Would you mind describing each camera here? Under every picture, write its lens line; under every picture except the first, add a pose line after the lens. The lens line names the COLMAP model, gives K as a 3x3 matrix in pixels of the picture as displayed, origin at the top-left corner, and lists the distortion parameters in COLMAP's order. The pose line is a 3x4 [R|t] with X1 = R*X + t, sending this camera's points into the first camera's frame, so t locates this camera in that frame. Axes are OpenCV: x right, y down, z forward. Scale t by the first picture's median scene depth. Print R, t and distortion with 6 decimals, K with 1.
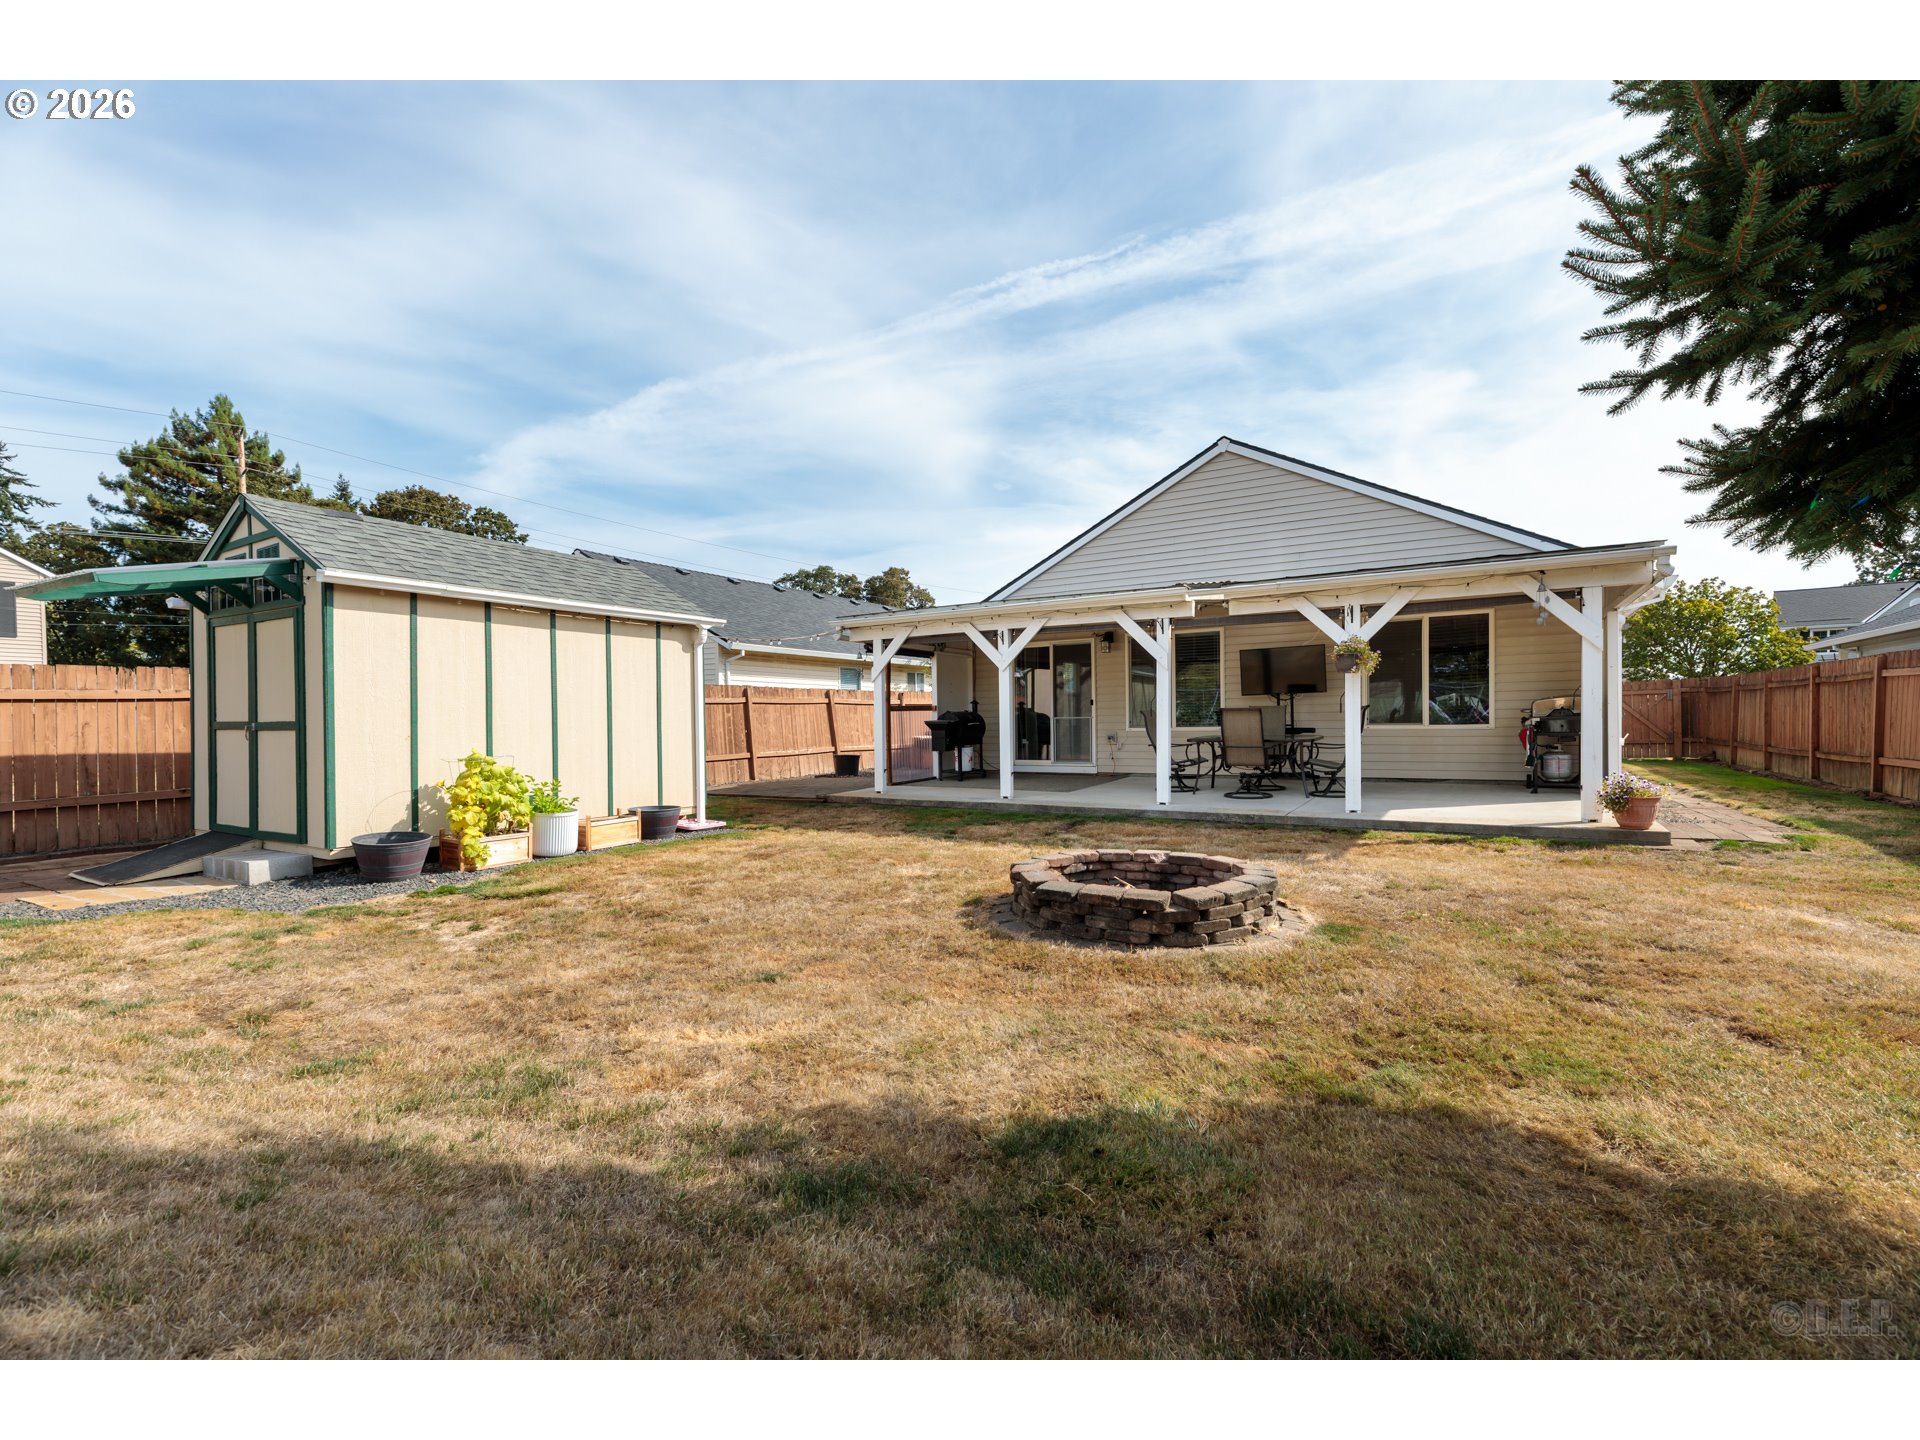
lens RADIAL K [[861.6, 0, 965.8], [0, 861.6, 724.6], [0, 0, 1]] dist [0.001164, 0.000273]
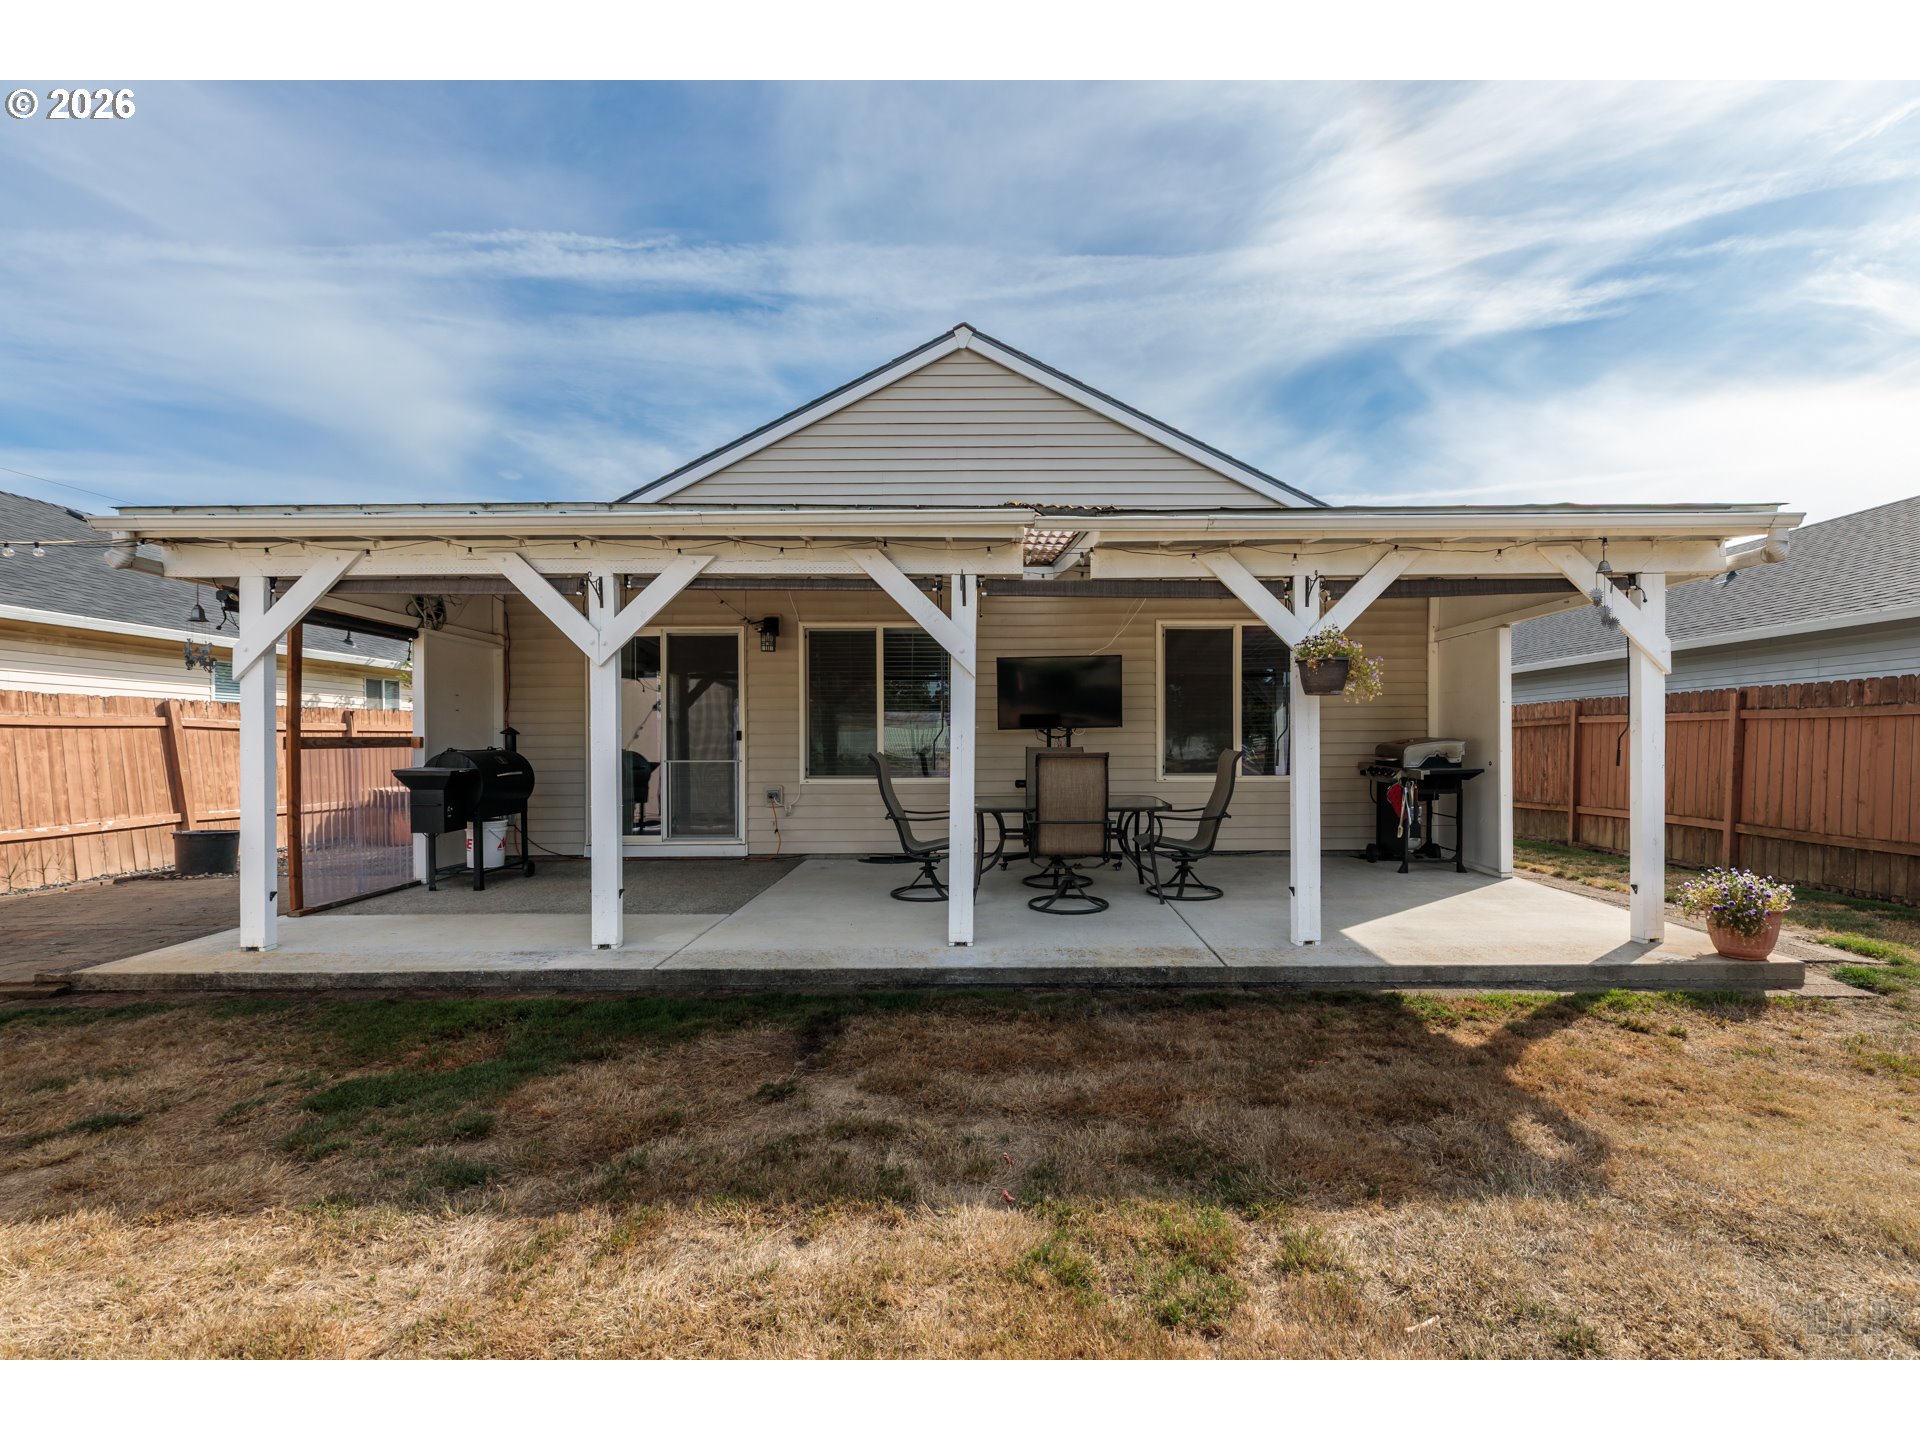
lens RADIAL K [[844.8, 0, 963.4], [0, 844.8, 760.6], [0, 0, 1]] dist [0.015937, -0.000376]
pose [[0.858546, -0.000491, 0.512736, -0.018026], [-0.003842, 0.999965, 0.007391, -0.013810], [-0.512721, -0.008316, 0.858515, 0.426692]]
